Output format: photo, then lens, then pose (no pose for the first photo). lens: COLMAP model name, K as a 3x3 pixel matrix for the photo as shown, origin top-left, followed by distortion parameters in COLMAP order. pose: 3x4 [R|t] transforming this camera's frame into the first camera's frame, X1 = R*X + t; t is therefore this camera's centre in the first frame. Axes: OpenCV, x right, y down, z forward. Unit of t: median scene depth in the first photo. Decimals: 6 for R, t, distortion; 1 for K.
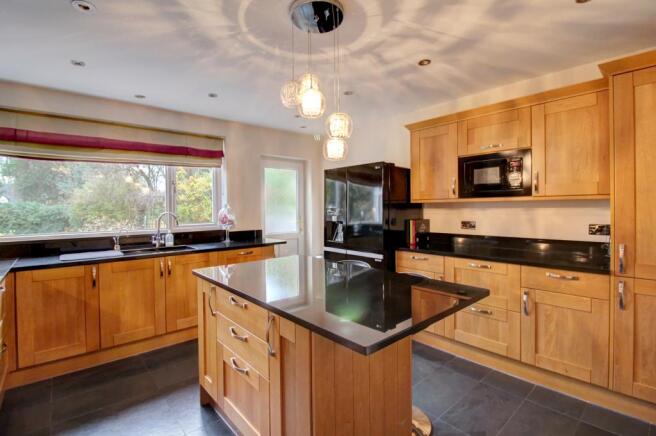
lens RADIAL K [[310.9, 0, 329.5], [0, 310.9, 213.6], [0, 0, 1]] dist [-0.016846, -0.005164]
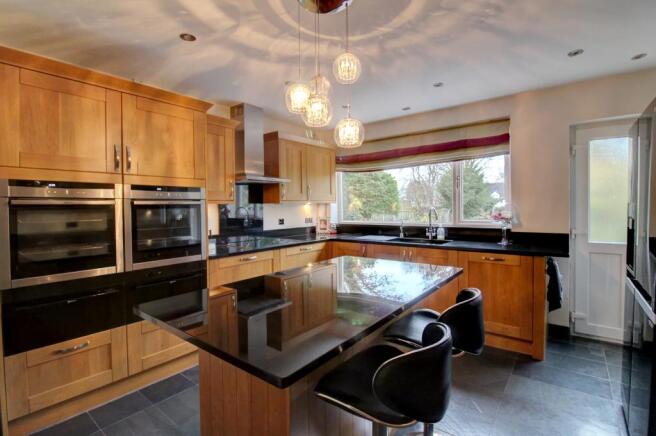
lens RADIAL K [[310.9, 0, 327.2], [0, 310.9, 216.7], [0, 0, 1]] dist [-0.016846, -0.005164]
pose [[0.166765, 0.040619, -0.985160, 0.446876], [-0.003356, 0.999169, 0.040629, -0.013990], [0.985991, -0.003470, 0.166763, 0.440116]]
